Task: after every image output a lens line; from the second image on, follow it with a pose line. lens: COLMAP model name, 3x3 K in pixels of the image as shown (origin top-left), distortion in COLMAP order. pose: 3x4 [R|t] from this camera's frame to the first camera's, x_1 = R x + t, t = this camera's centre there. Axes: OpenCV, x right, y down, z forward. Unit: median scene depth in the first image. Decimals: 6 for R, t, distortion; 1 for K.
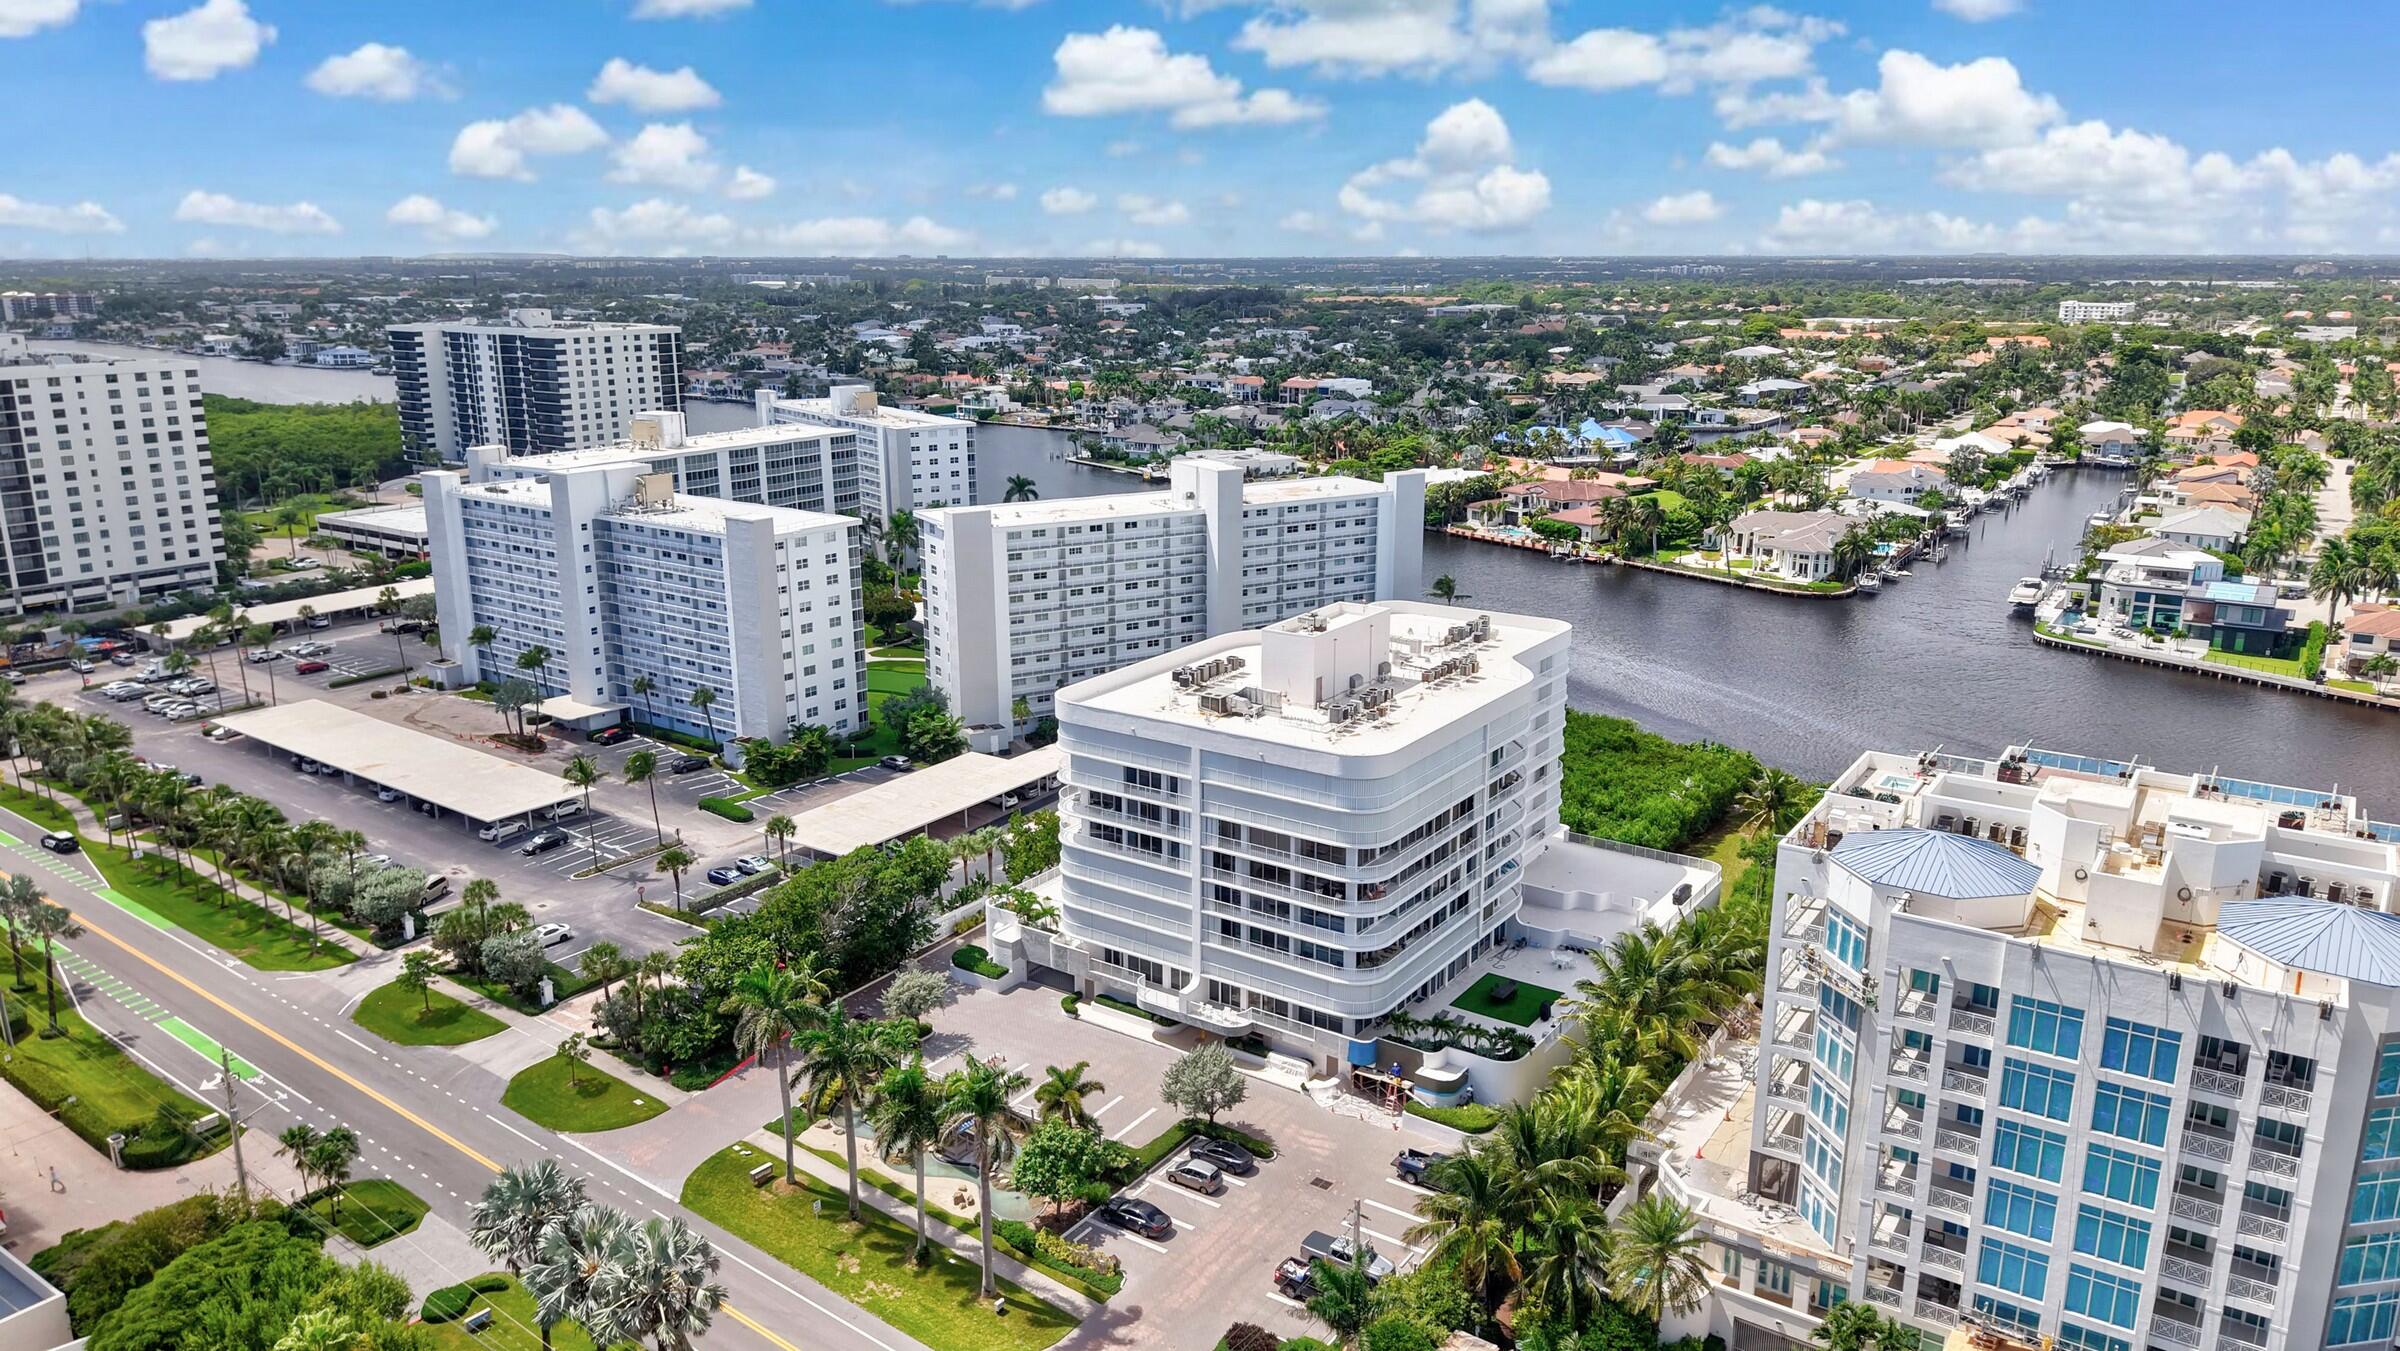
lens RADIAL K [[1601.6, 0, 1188.9], [0, 1601.6, 670.2], [0, 0, 1]] dist [0.080125, -0.126996]
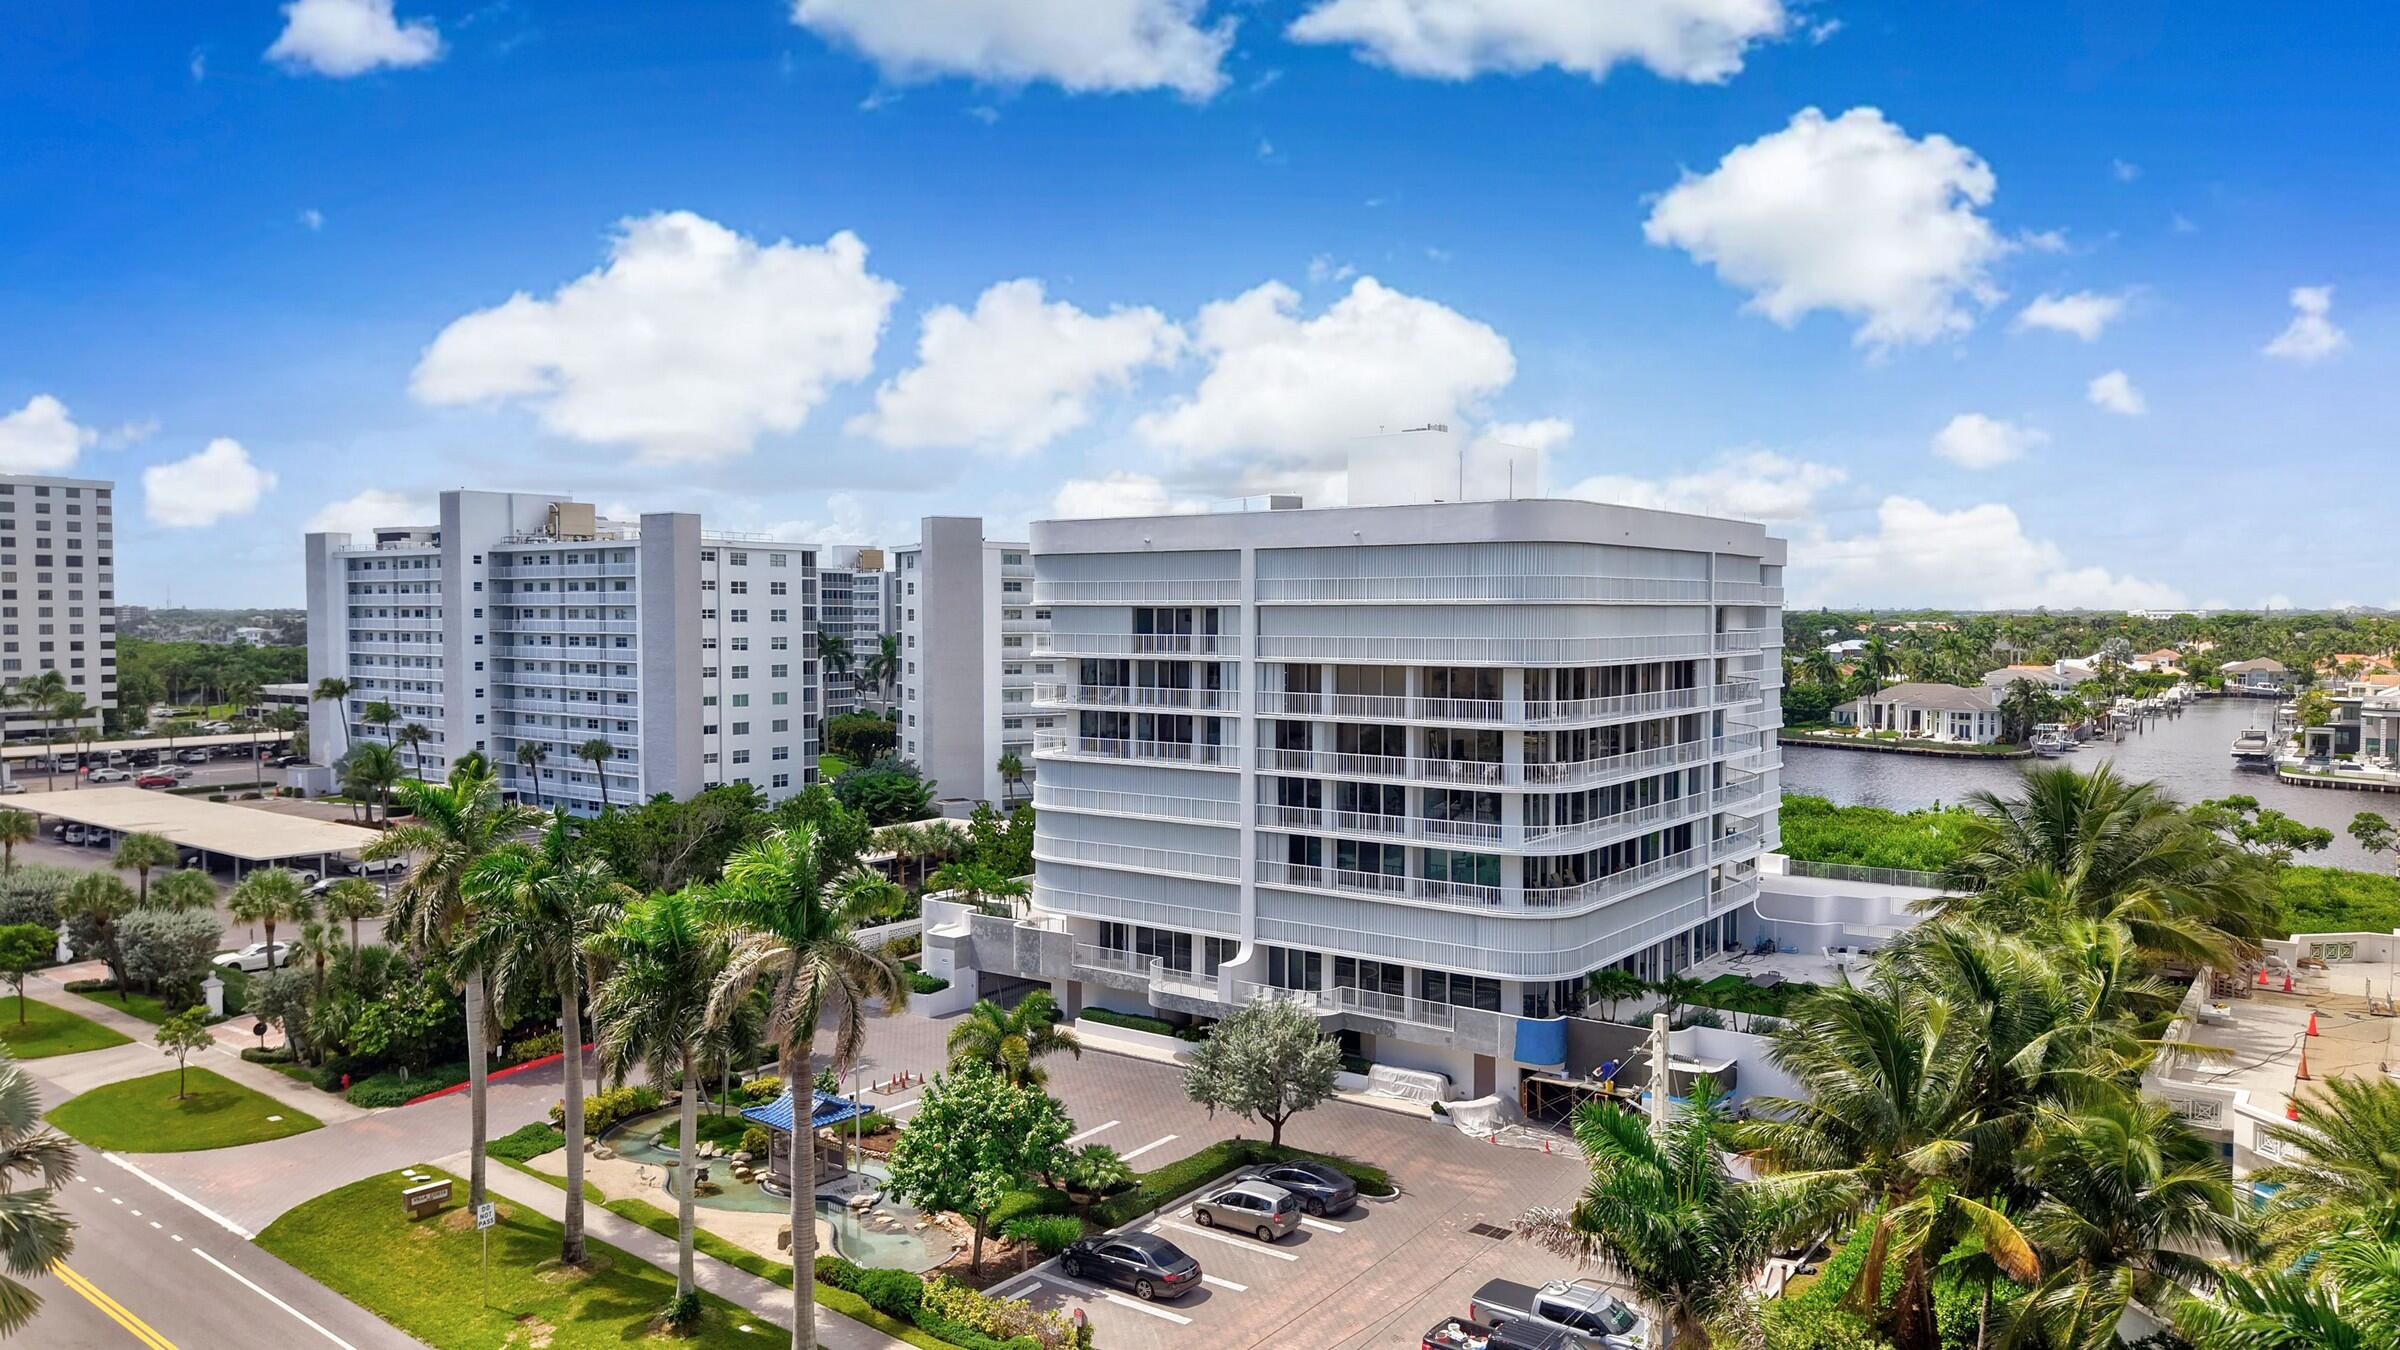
lens RADIAL K [[1599.8, 0, 1194.7], [0, 1599.8, 676.1], [0, 0, 1]] dist [0.073064, -0.098511]
pose [[0.999735, 0.007048, -0.021910, -0.002192], [-0.011601, 0.976501, -0.215202, 0.196728], [0.019878, 0.215399, 0.976324, 0.346346]]
